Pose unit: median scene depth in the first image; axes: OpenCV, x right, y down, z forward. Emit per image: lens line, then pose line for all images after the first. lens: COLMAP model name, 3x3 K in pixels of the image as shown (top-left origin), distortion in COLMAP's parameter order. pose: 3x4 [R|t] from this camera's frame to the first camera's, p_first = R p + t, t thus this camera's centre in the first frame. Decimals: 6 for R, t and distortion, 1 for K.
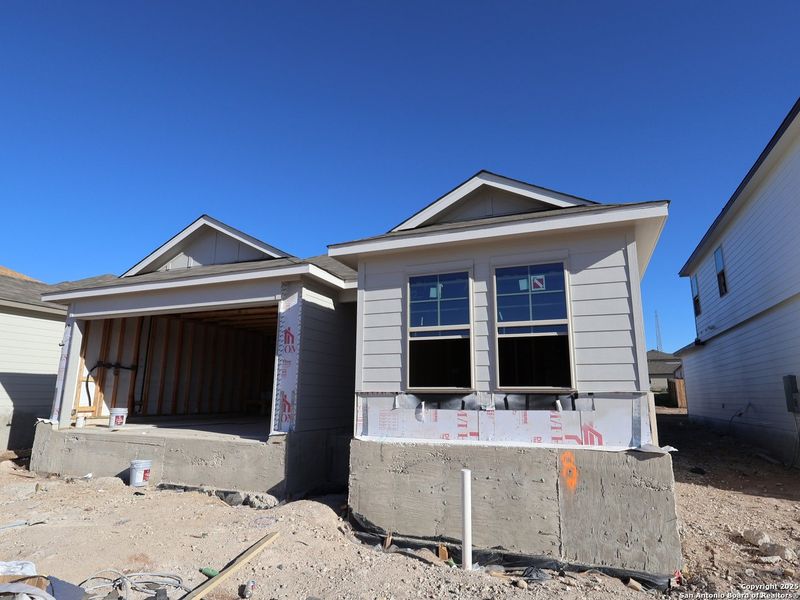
lens RADIAL K [[465.4, 0, 400.0], [0, 465.4, 300.0], [0, 0, 1]] dist [-0.001229, -0.000346]
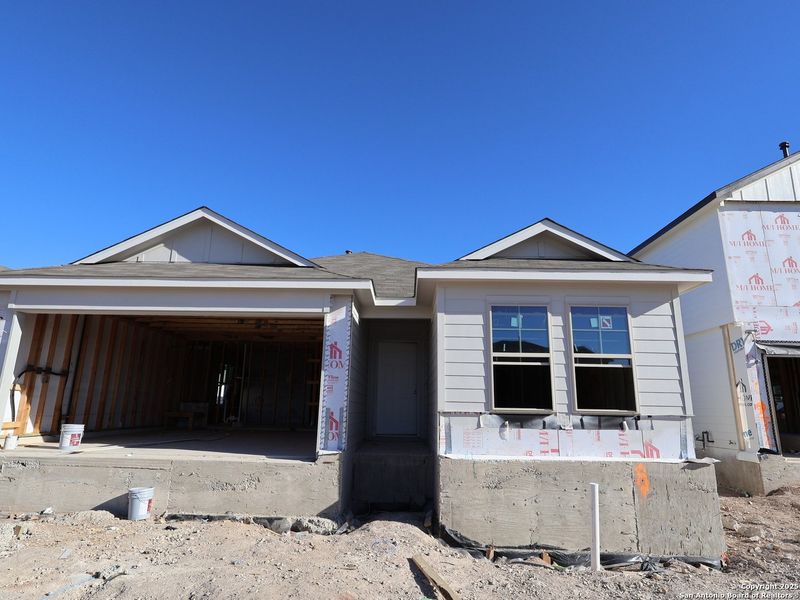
lens RADIAL K [[456.0, 0, 400.0], [0, 456.0, 300.0], [0, 0, 1]] dist [0.001337, -0.000127]
pose [[0.933506, 0.092019, 0.346553, -0.552514], [-0.084342, 0.995742, -0.037204, -0.005031], [-0.348500, 0.005501, 0.937292, 0.074405]]
